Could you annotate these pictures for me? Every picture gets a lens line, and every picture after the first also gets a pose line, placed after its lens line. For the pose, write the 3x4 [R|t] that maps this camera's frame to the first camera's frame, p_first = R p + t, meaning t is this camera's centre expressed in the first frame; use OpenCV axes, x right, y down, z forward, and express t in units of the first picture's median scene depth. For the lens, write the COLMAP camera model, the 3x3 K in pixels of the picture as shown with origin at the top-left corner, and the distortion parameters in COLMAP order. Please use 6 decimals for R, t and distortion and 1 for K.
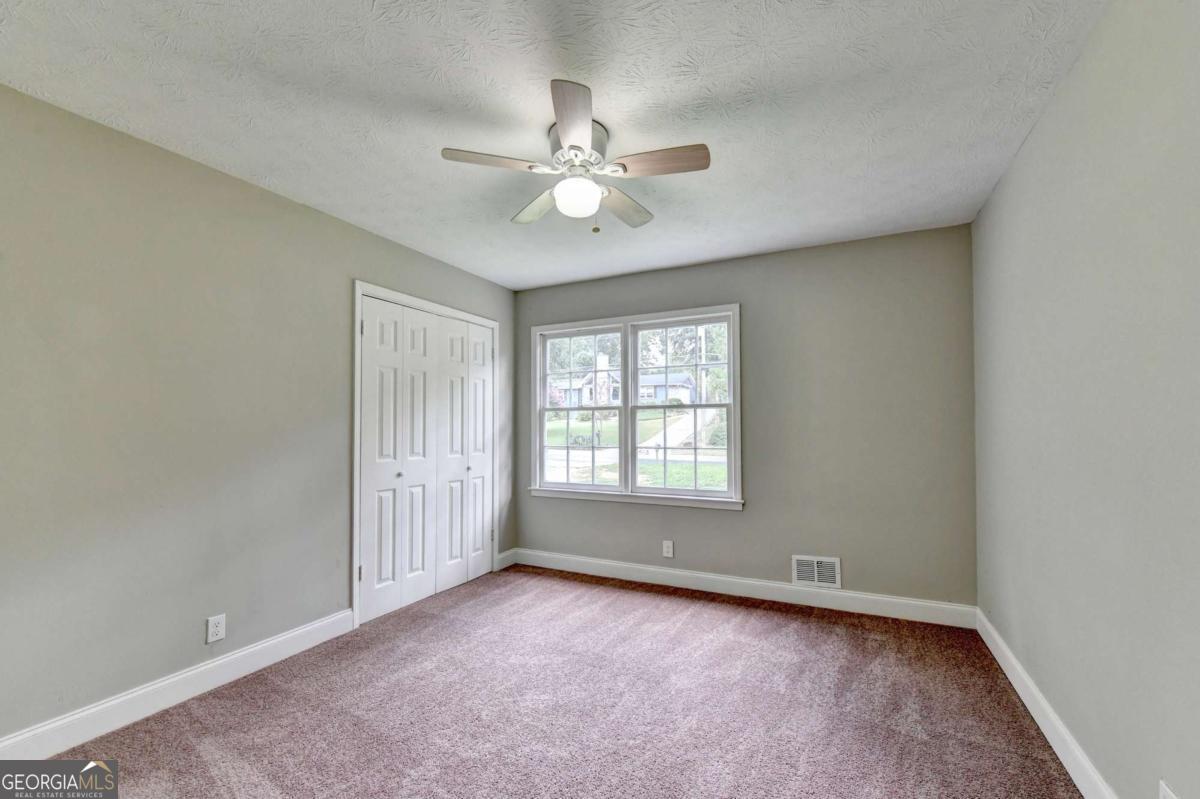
lens RADIAL K [[490.3, 0, 620.7], [0, 490.3, 414.8], [0, 0, 1]] dist [-0.005794, -0.000651]
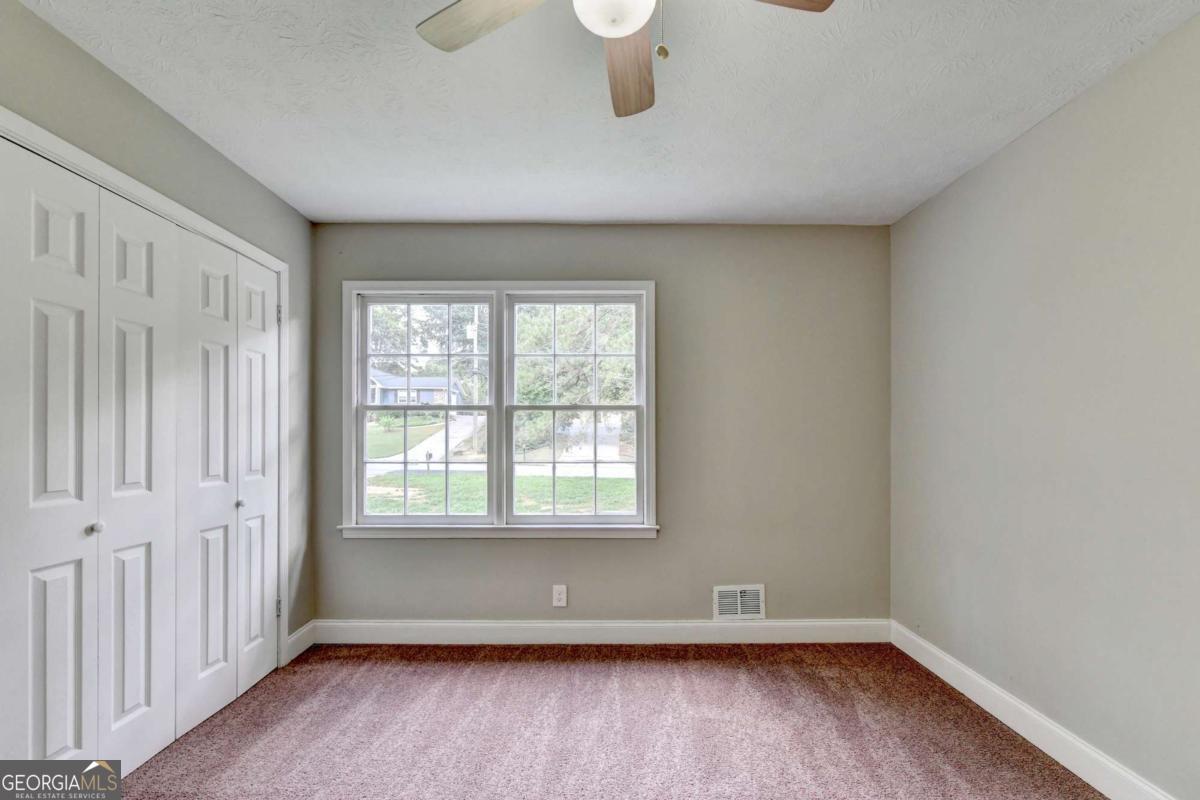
lens RADIAL K [[490.3, 0, 601.0], [0, 490.3, 432.3], [0, 0, 1]] dist [-0.005794, -0.000651]
pose [[0.902287, 0.006403, 0.431088, -0.209725], [-0.014656, 0.999767, 0.015827, 0.010648], [-0.430887, -0.020598, 0.902171, 0.356431]]
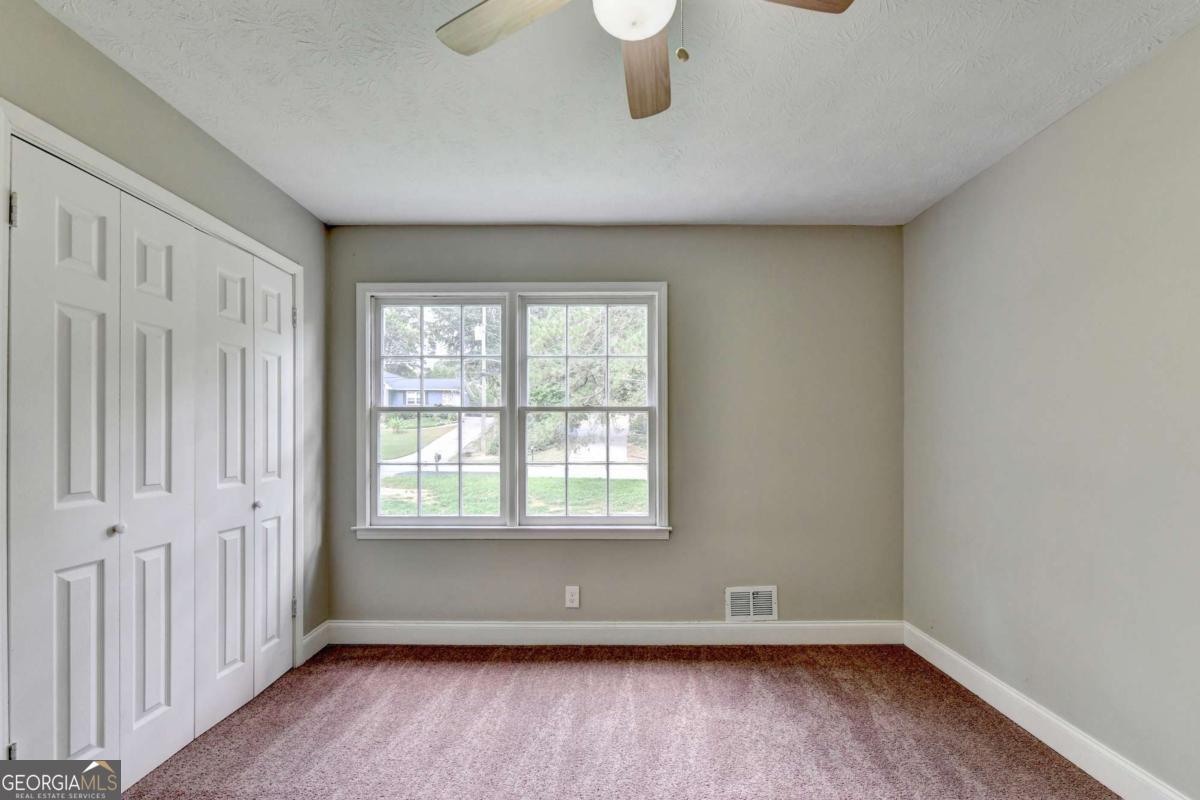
lens RADIAL K [[490.3, 0, 604.5], [0, 490.3, 433.9], [0, 0, 1]] dist [-0.005794, -0.000651]
pose [[0.905418, 0.005453, 0.424487, -0.219458], [-0.013827, 0.999766, 0.016649, 0.010365], [-0.424297, -0.020944, 0.905281, 0.359339]]
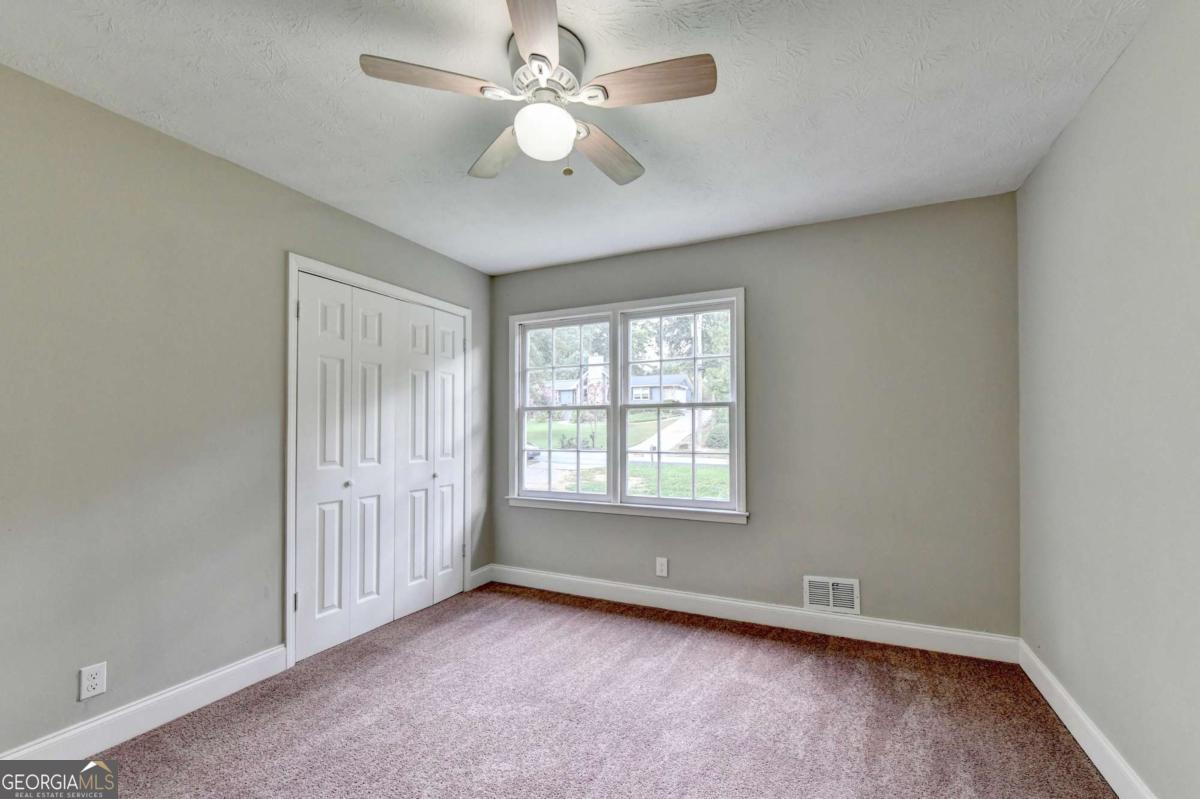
lens RADIAL K [[490.3, 0, 623.5], [0, 490.3, 422.3], [0, 0, 1]] dist [-0.005794, -0.000651]
pose [[0.999902, 0.001820, 0.013872, 0.017628], [-0.001982, 0.999929, 0.011724, 0.004006], [-0.013850, -0.011751, 0.999835, 0.147440]]
